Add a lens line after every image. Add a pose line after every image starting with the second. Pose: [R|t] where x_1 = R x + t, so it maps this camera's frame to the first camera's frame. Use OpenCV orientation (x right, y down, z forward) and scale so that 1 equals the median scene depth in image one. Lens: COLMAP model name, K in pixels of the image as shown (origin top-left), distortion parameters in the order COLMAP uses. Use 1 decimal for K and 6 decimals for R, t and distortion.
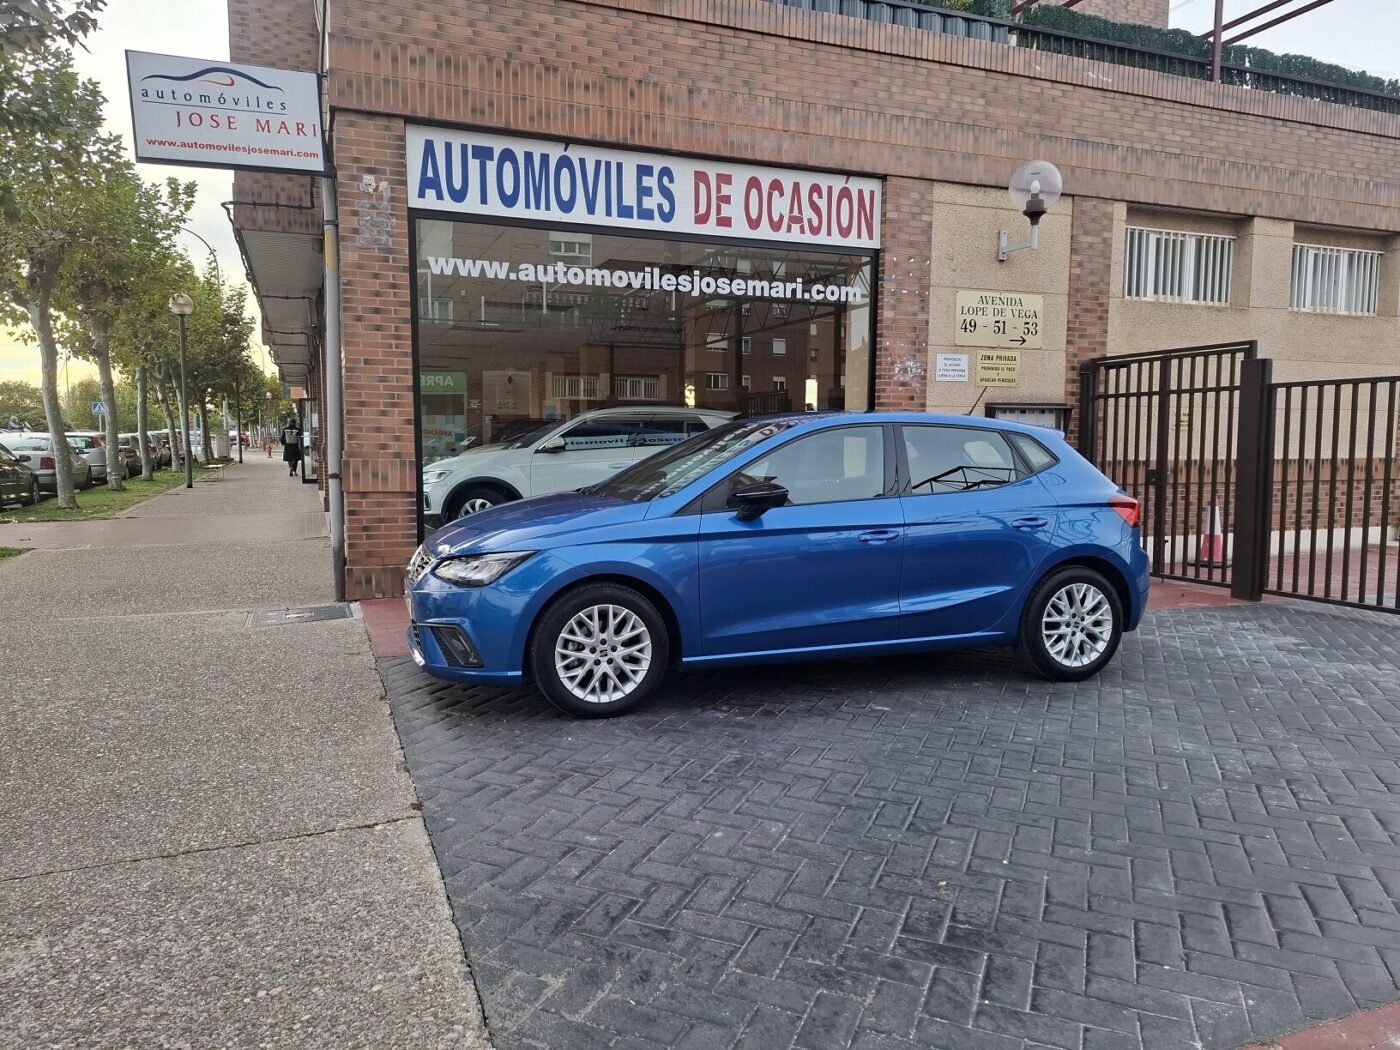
lens RADIAL K [[901.3, 0, 838.0], [0, 901.3, 469.6], [0, 0, 1]] dist [0.082555, -0.073329]
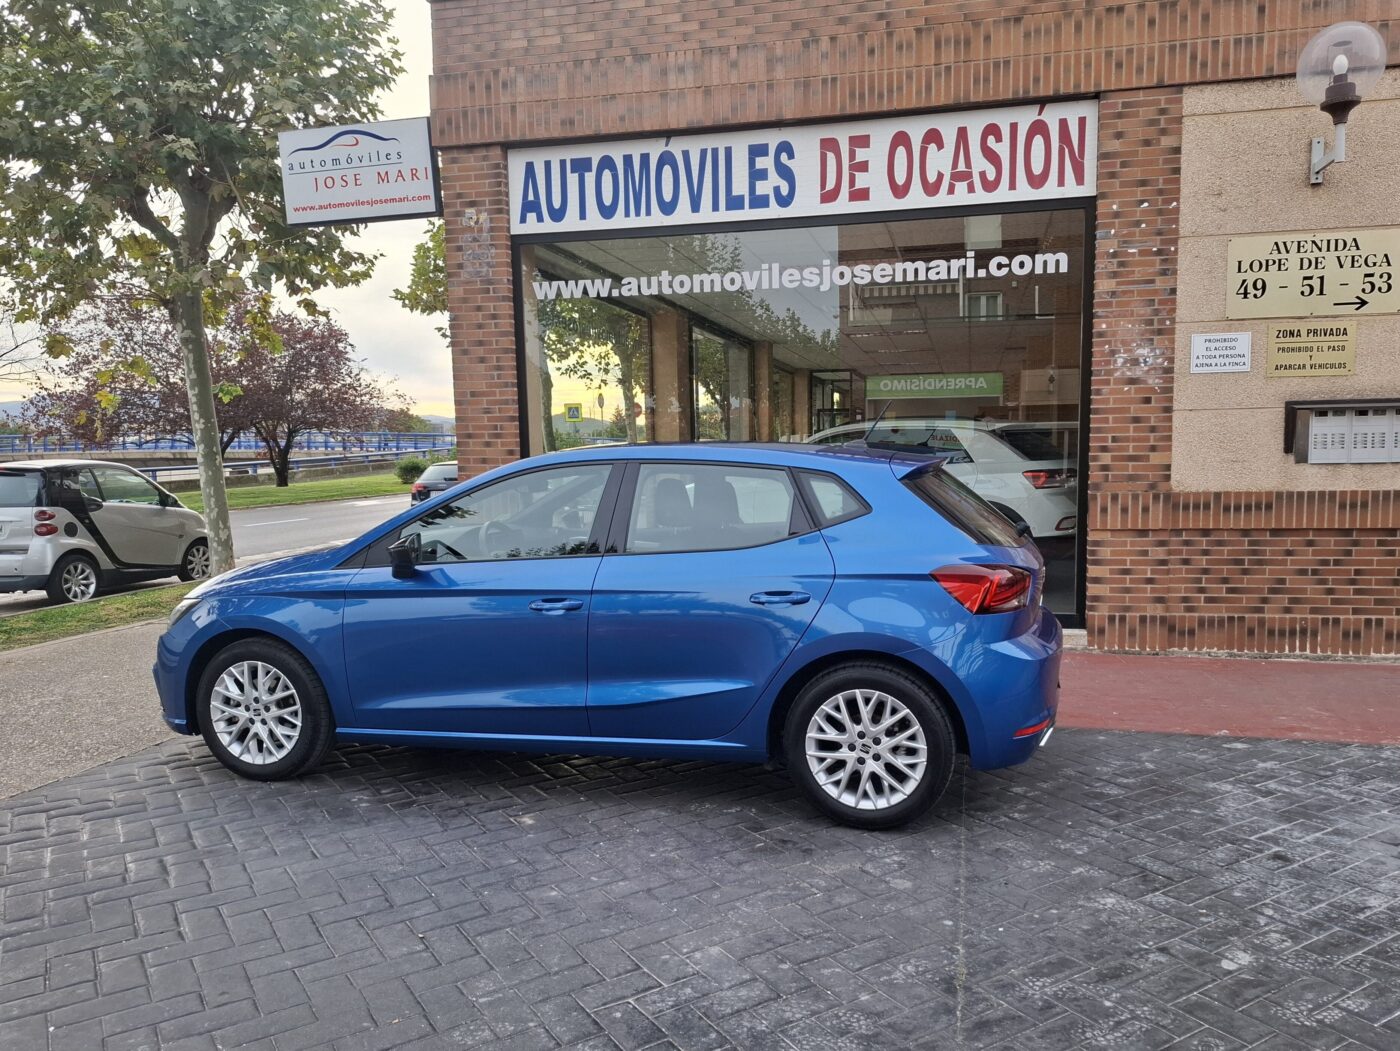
lens RADIAL K [[1055.8, 0, 760.6], [0, 1055.8, 522.1], [0, 0, 1]] dist [0.025825, -0.004812]
pose [[0.838988, 0.019255, -0.543809, 0.337846], [-0.000735, 0.999413, 0.034253, -0.014234], [0.544150, -0.028338, 0.838509, 0.160144]]
